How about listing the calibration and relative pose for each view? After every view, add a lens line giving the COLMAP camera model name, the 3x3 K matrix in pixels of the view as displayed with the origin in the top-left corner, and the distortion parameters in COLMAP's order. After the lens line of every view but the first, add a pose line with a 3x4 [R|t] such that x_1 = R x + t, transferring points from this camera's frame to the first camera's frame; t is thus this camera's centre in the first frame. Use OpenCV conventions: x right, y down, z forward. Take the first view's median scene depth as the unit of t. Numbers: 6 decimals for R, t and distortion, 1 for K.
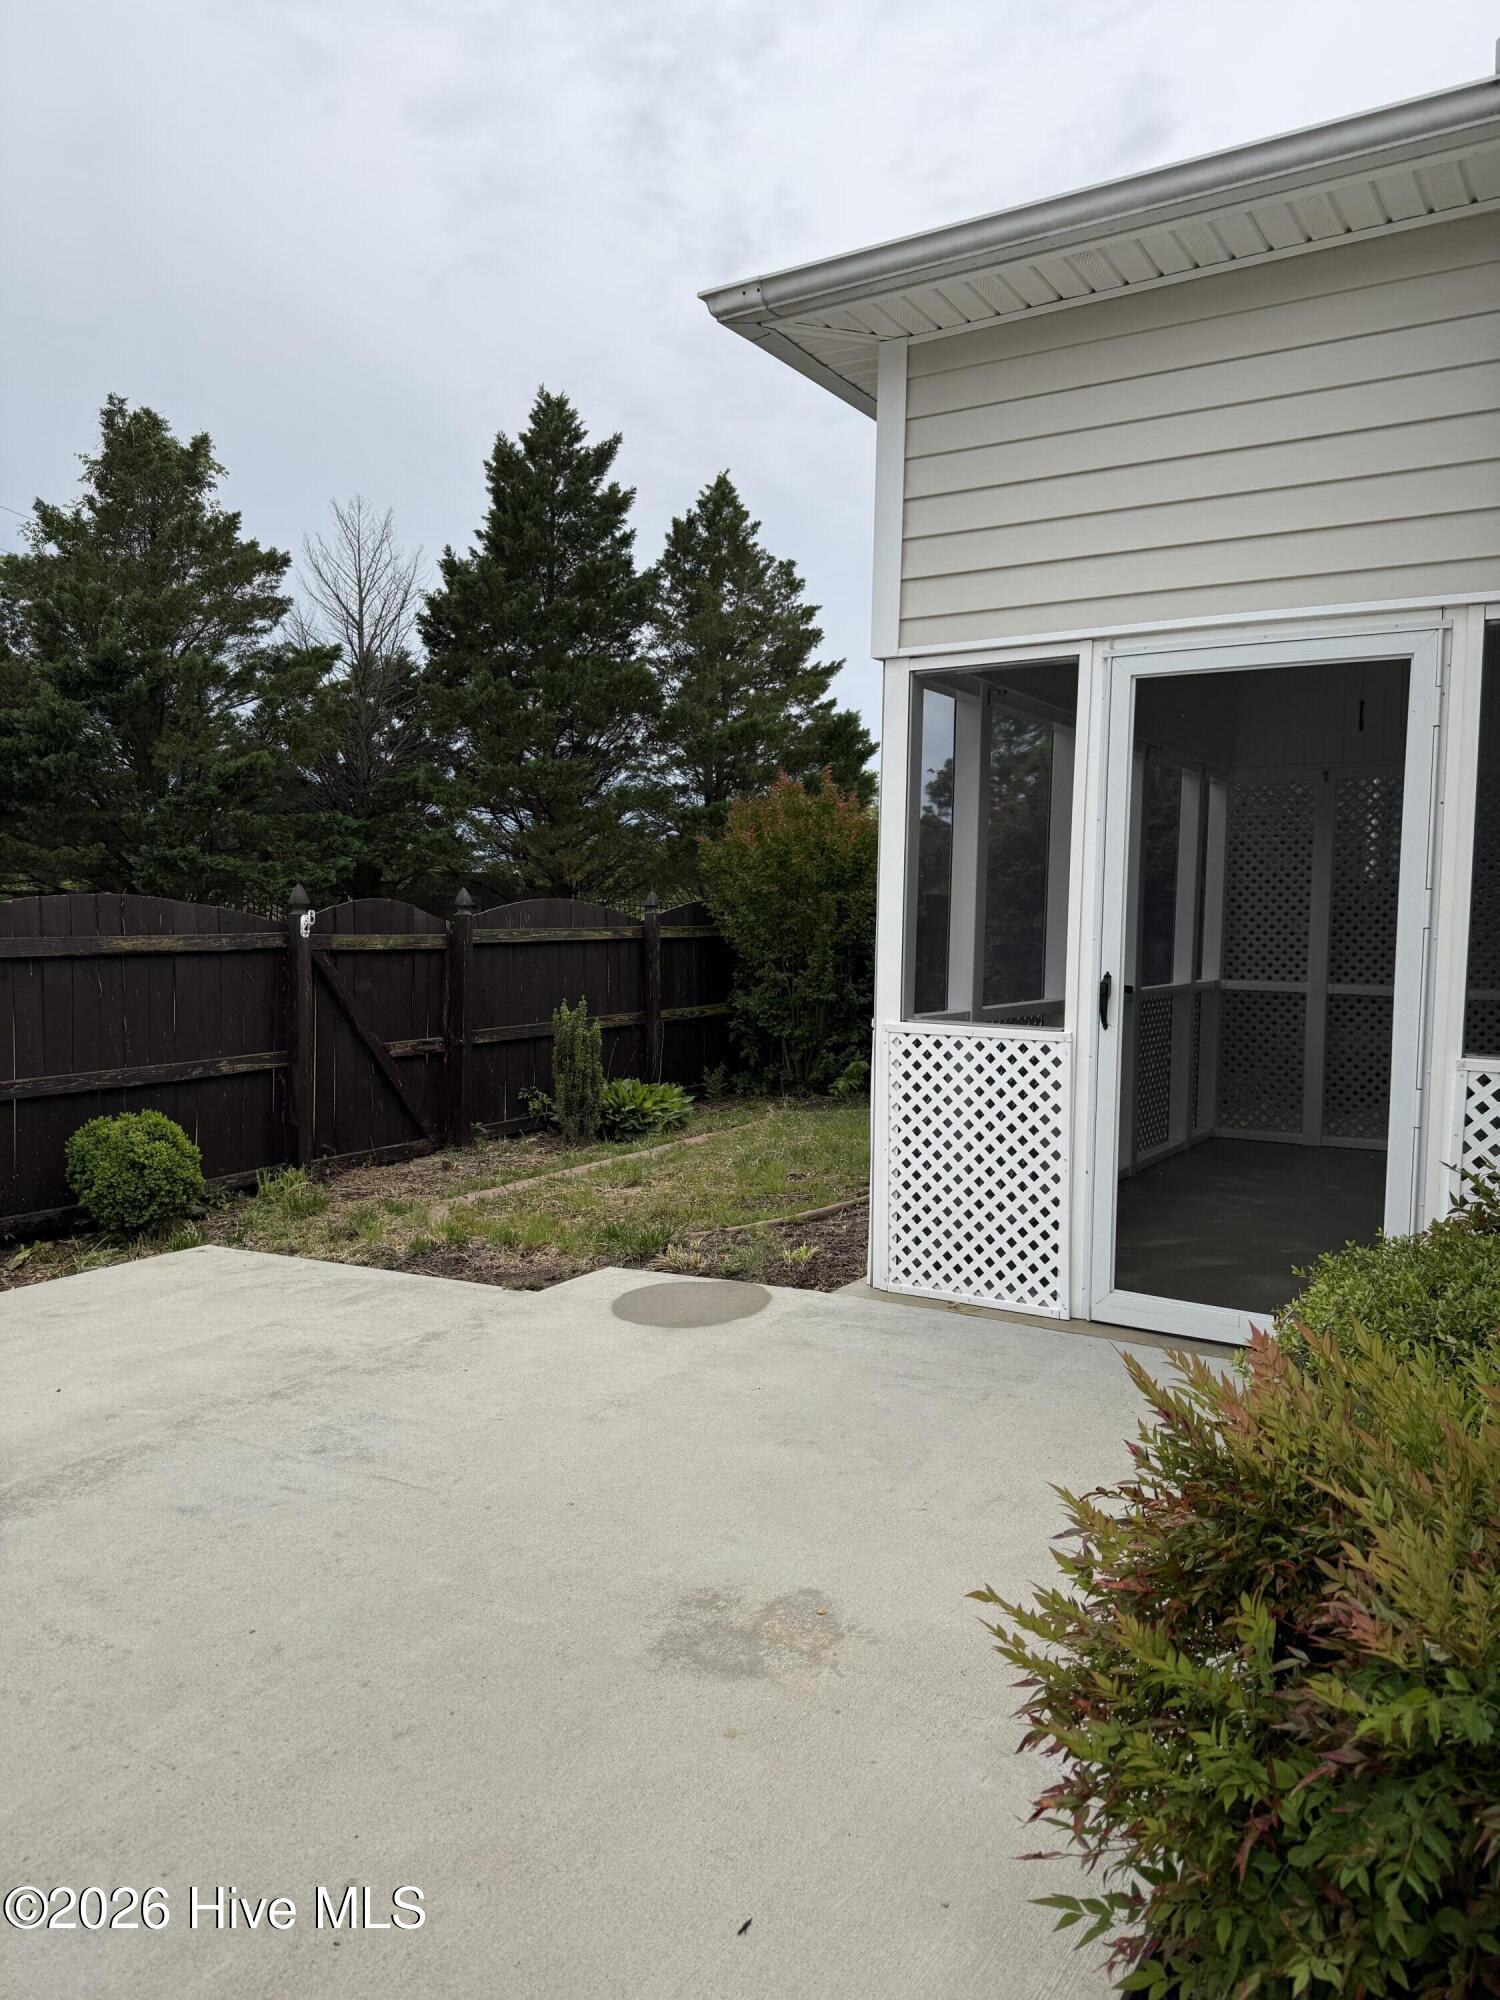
lens RADIAL K [[1367.7, 0, 741.0], [0, 1367.7, 1009.5], [0, 0, 1]] dist [-0.006955, -0.004341]
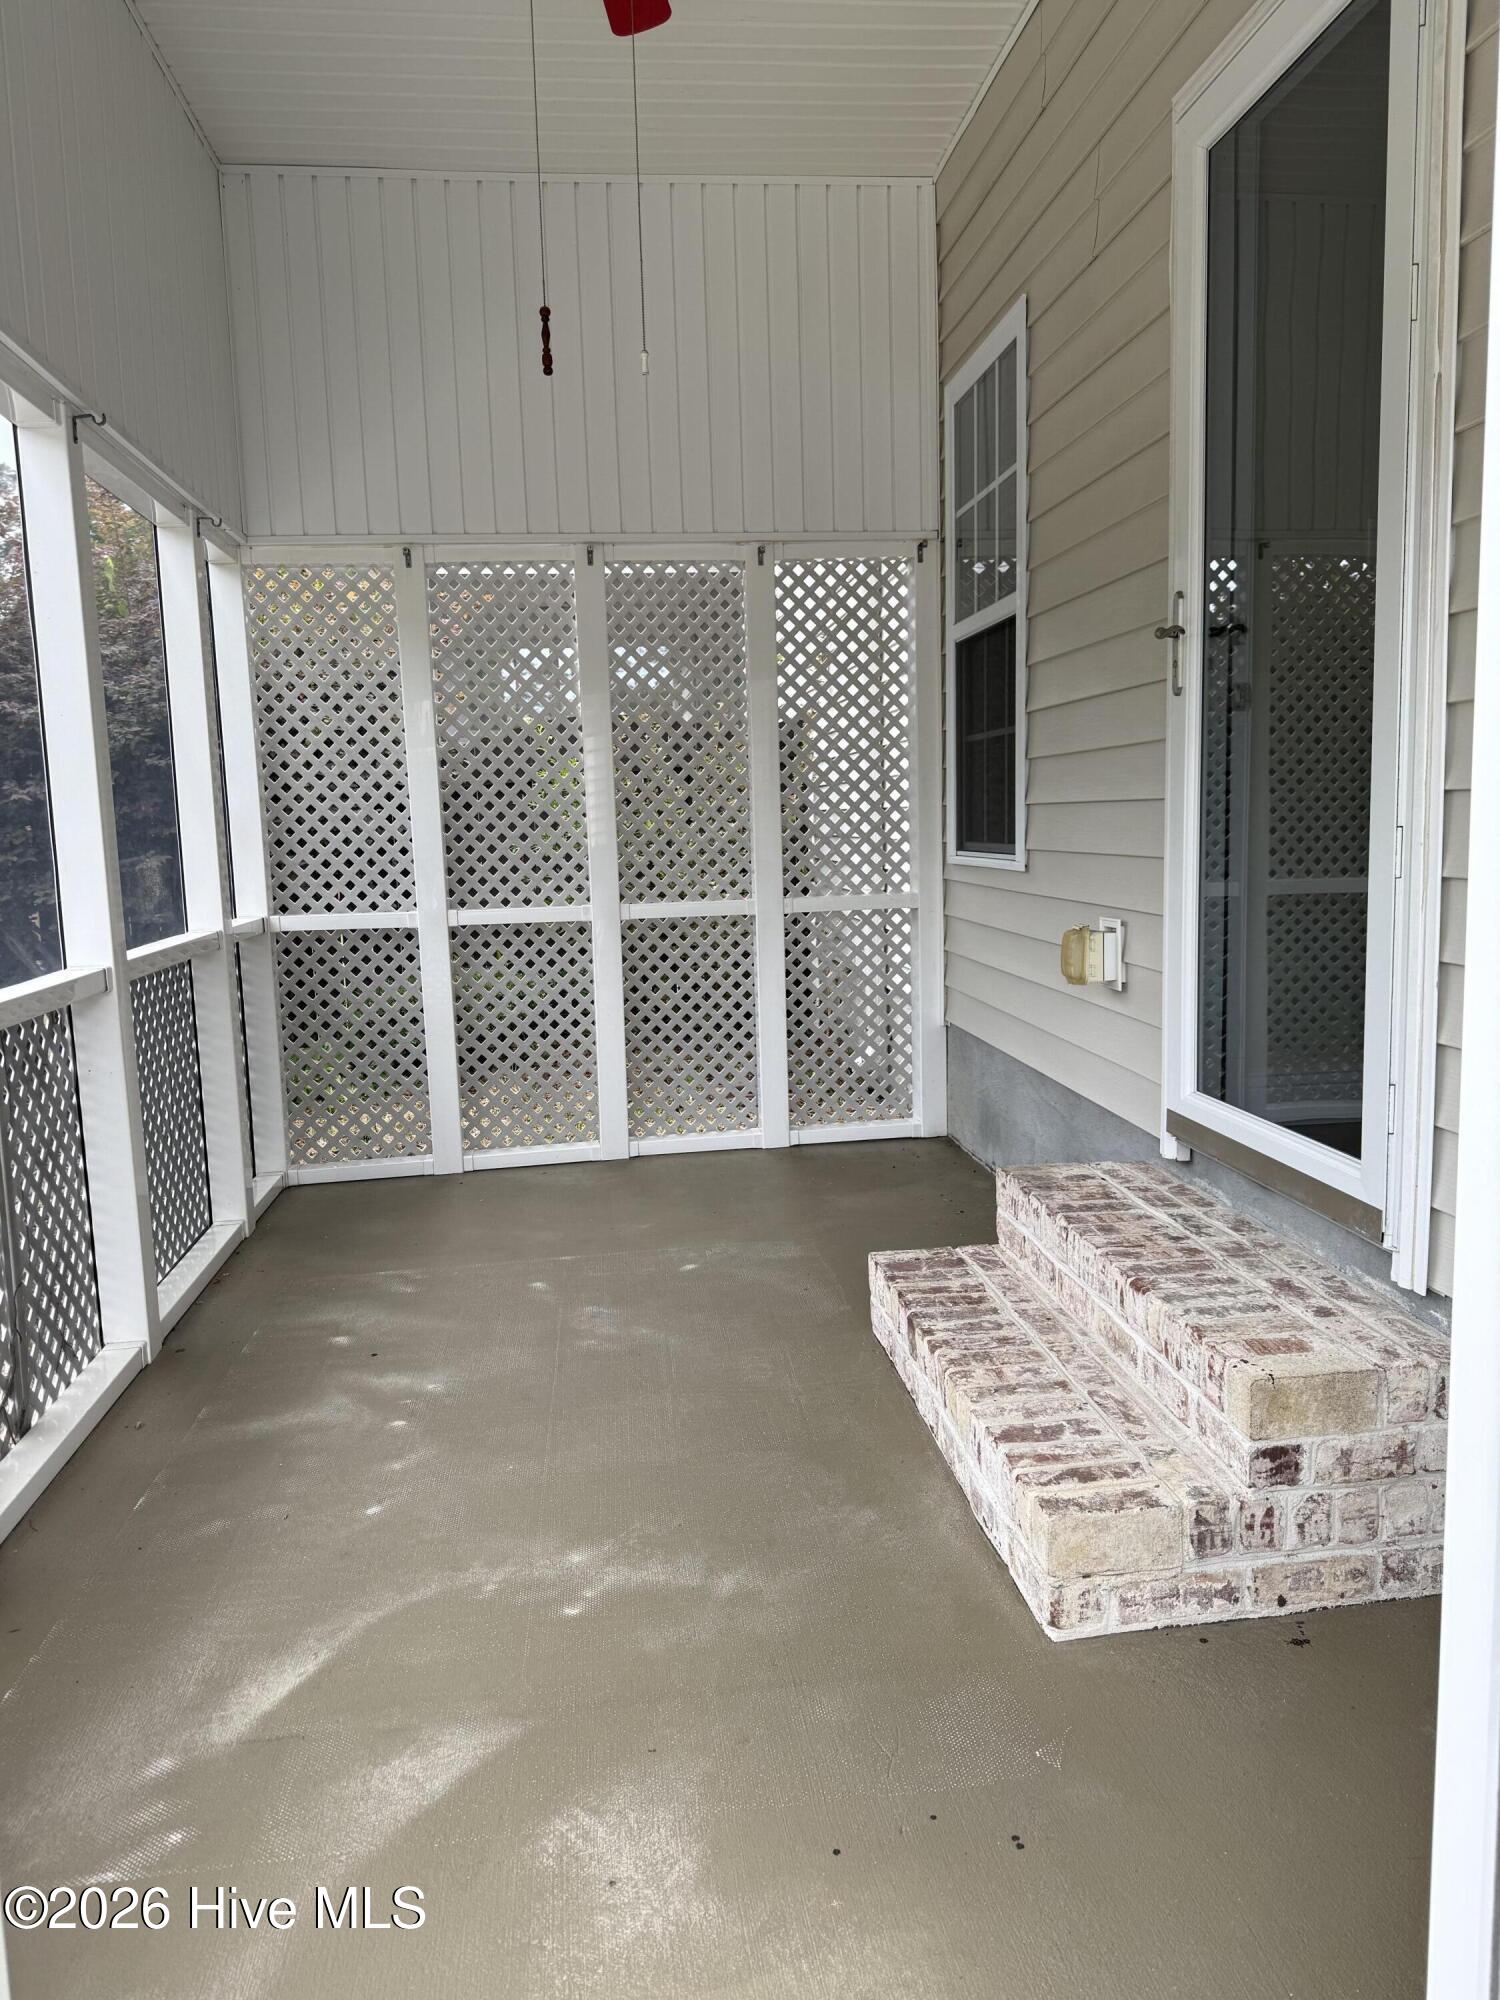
lens RADIAL K [[1367.7, 0, 746.7], [0, 1367.7, 1012.9], [0, 0, 1]] dist [-0.006955, -0.004341]
pose [[0.773972, -0.123936, 0.620973, 0.143004], [0.089715, 0.992229, 0.086212, -0.012916], [-0.626832, -0.011015, 0.779077, 0.422804]]
